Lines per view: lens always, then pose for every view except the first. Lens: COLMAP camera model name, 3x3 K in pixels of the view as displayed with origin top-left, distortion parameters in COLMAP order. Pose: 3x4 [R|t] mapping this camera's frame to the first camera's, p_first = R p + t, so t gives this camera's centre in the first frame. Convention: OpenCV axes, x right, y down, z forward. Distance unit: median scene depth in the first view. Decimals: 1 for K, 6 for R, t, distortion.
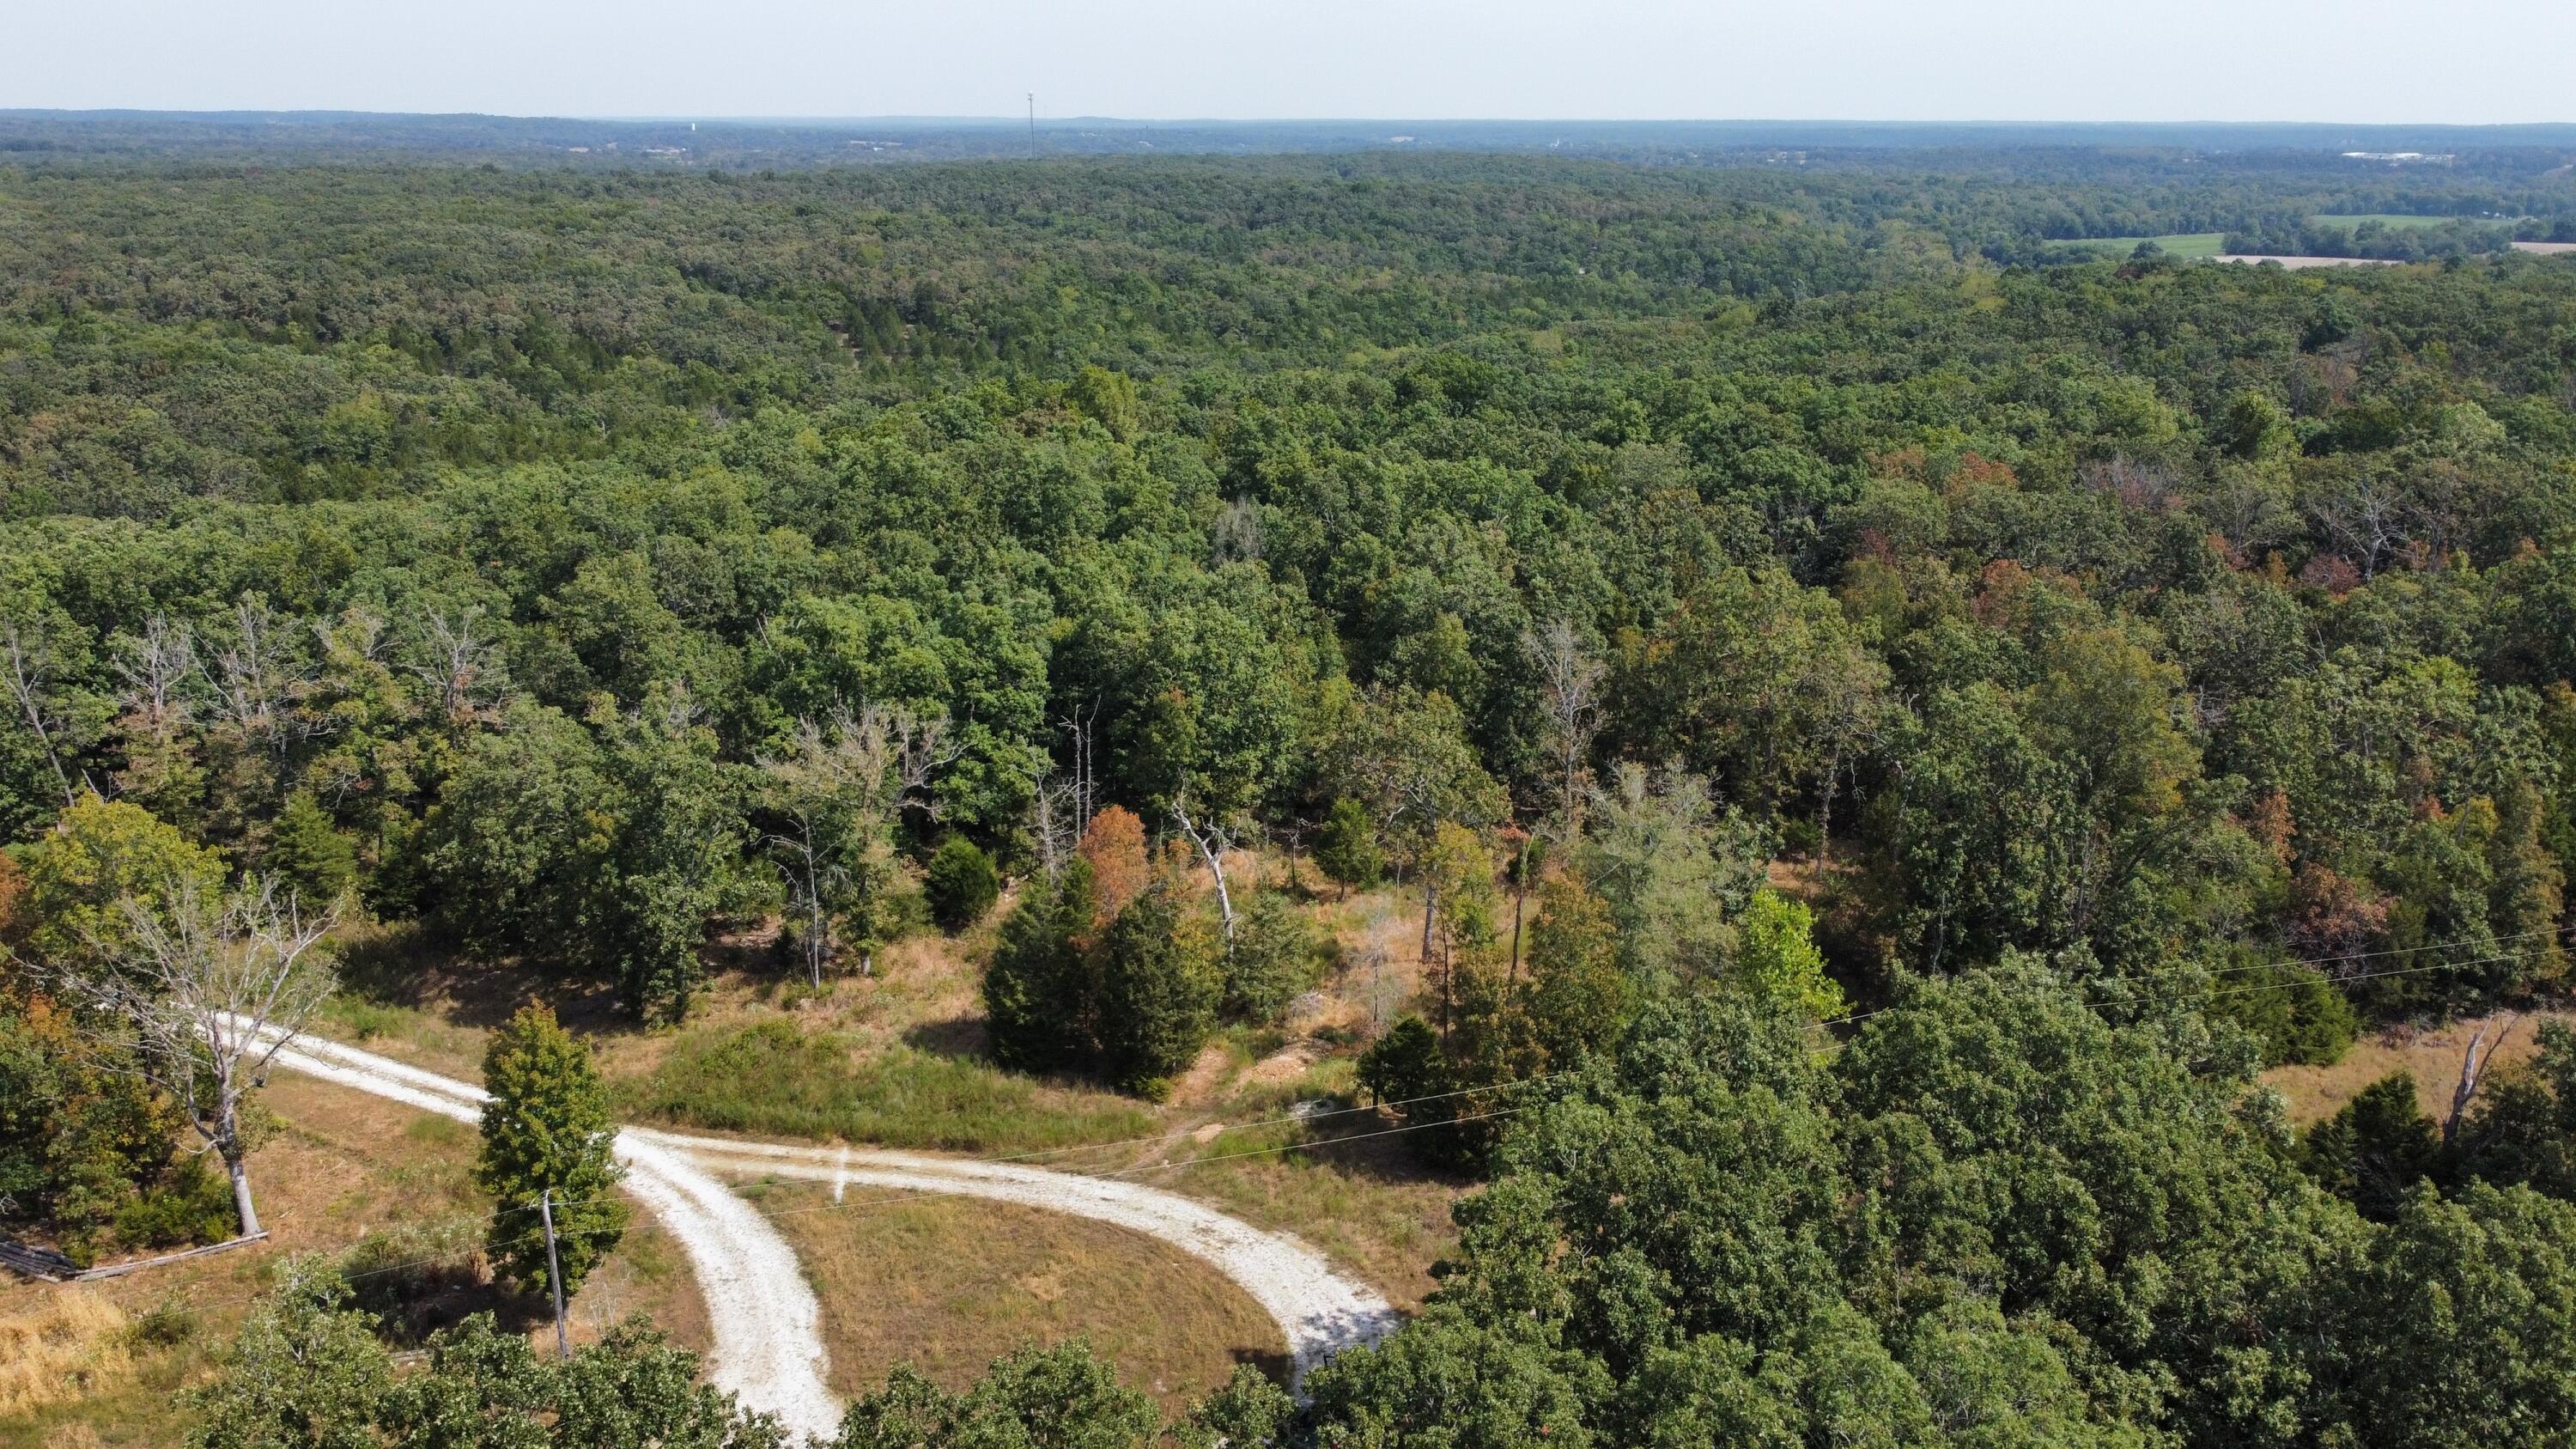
lens RADIAL K [[1940.3, 0, 1285.2], [0, 1940.3, 734.5], [0, 0, 1]] dist [-0.005360, -0.007836]
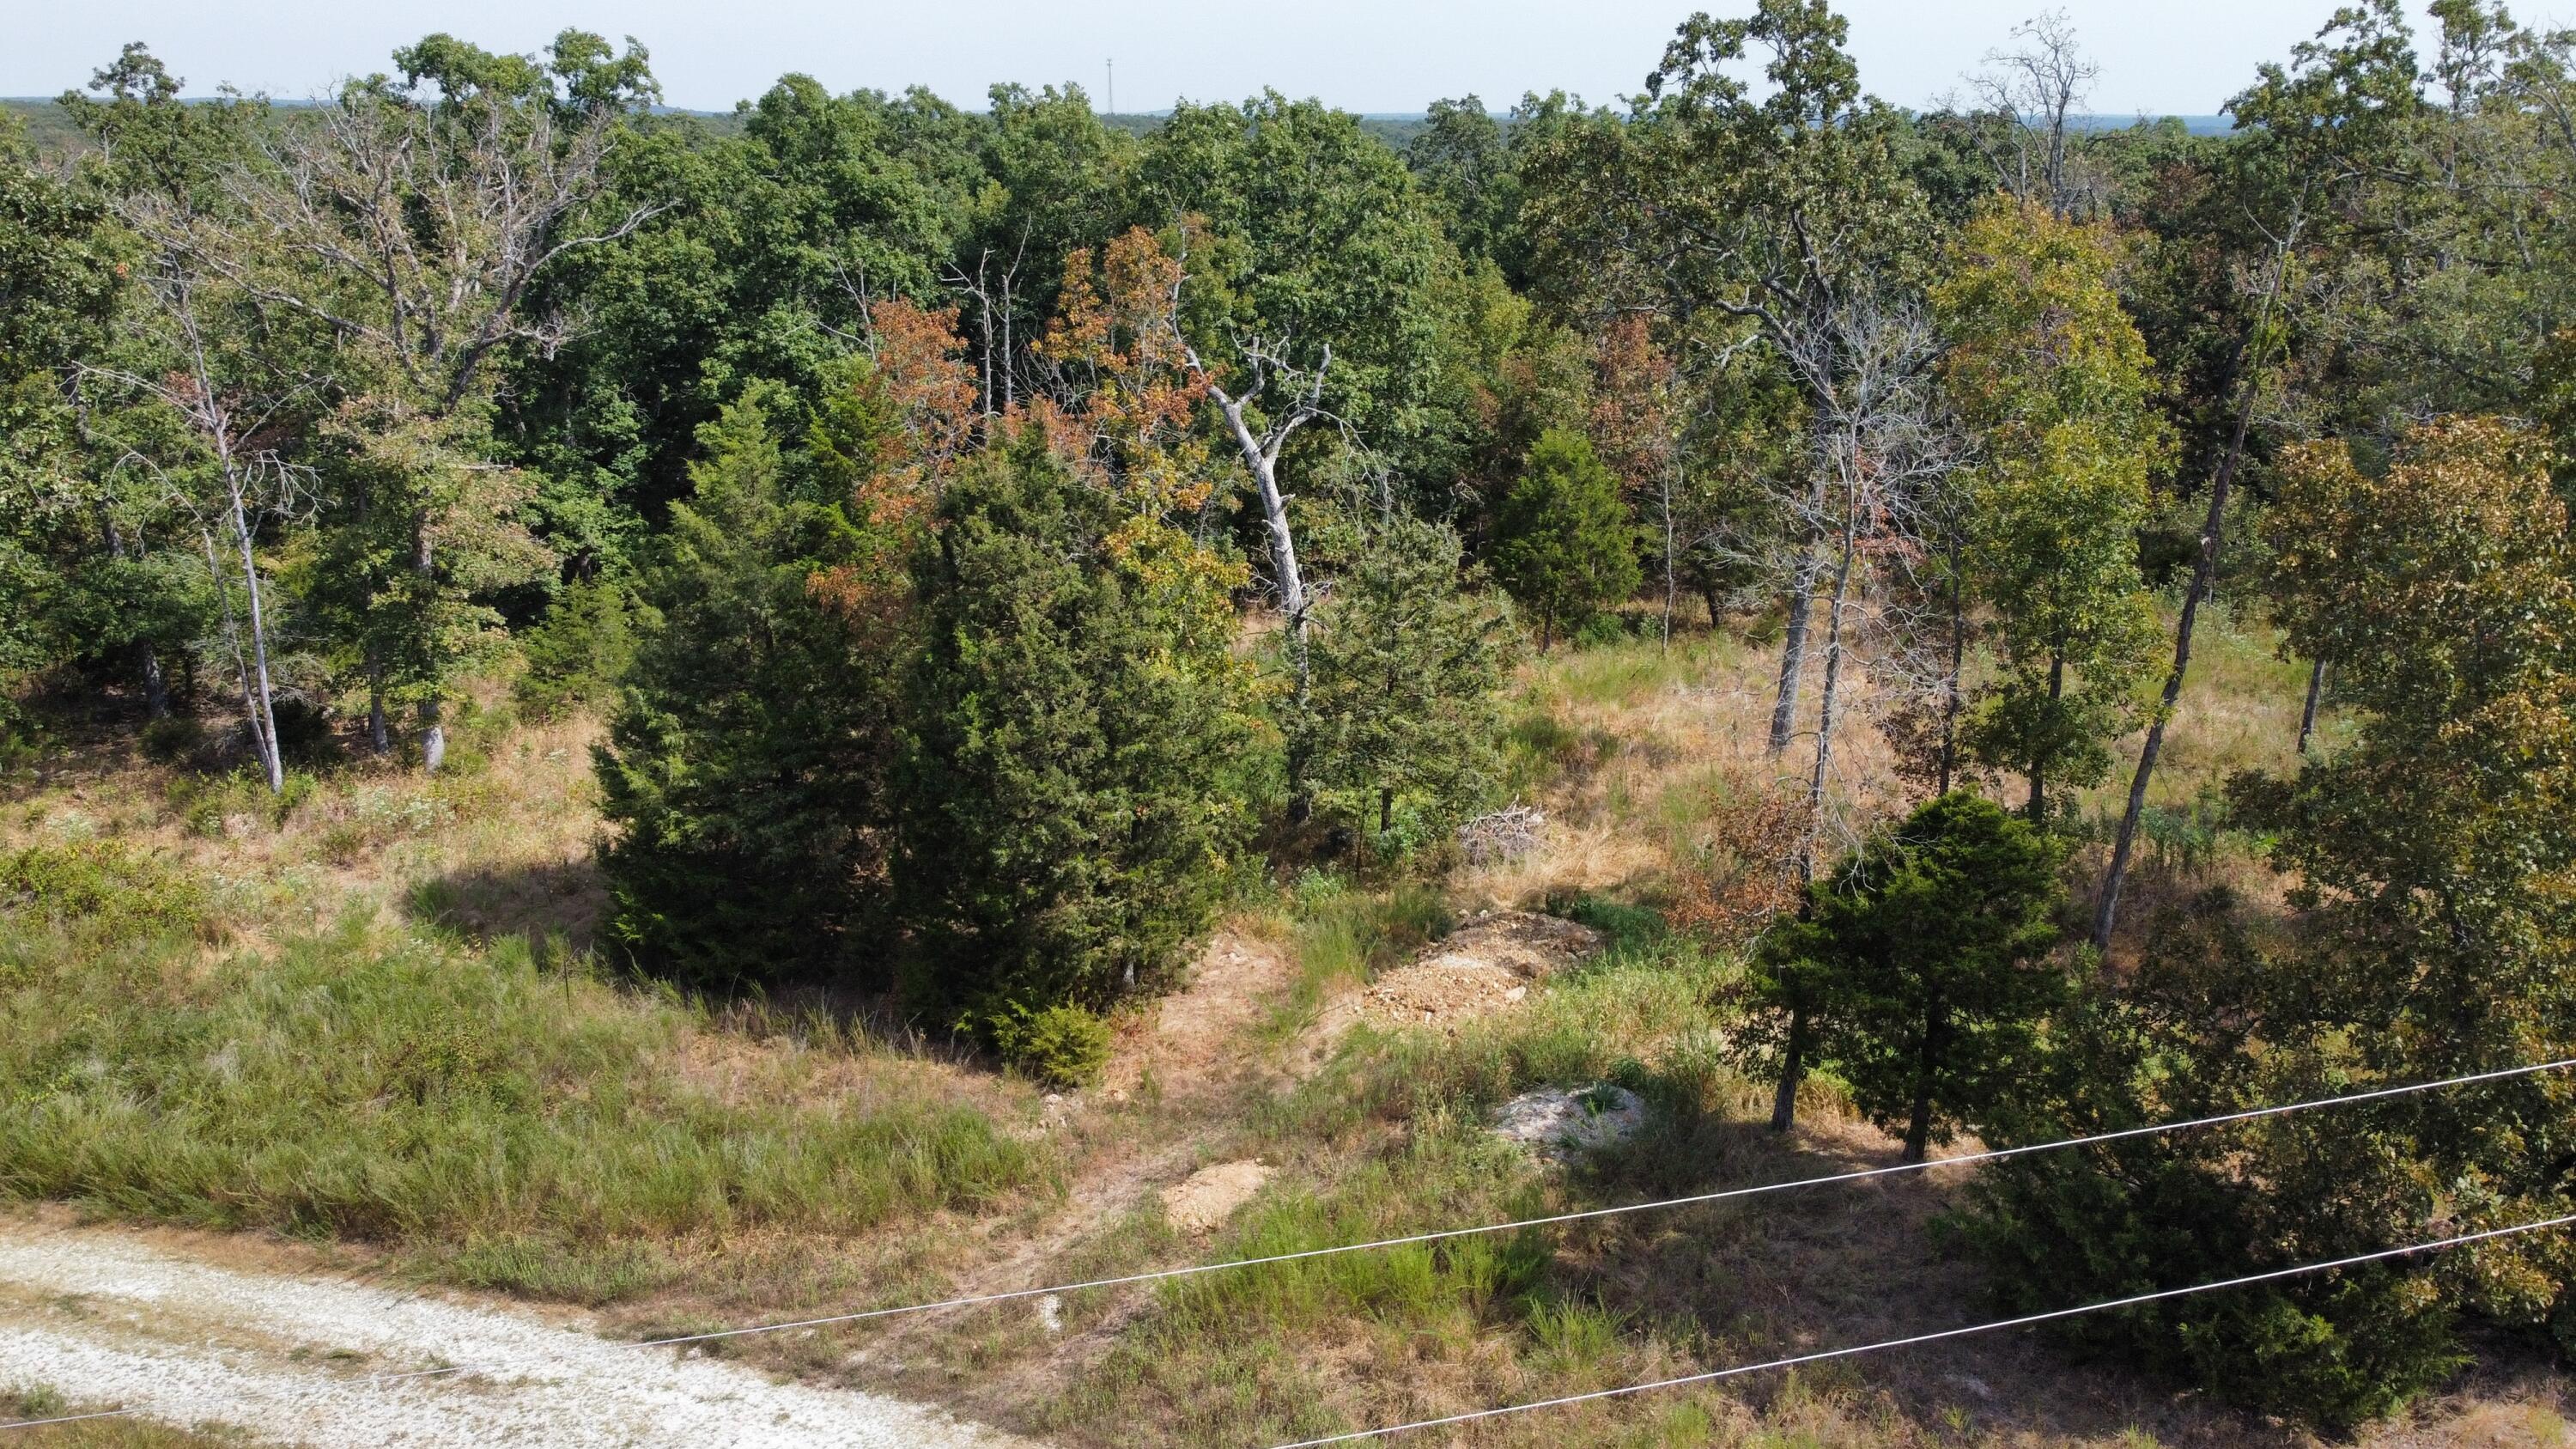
lens RADIAL K [[1940.3, 0, 1285.2], [0, 1940.3, 734.5], [0, 0, 1]] dist [-0.005360, -0.007836]
pose [[0.999157, 0.011962, -0.039277, -0.018325], [-0.011892, 0.999927, 0.002010, 0.132054], [0.039299, -0.001541, 0.999226, 0.689446]]
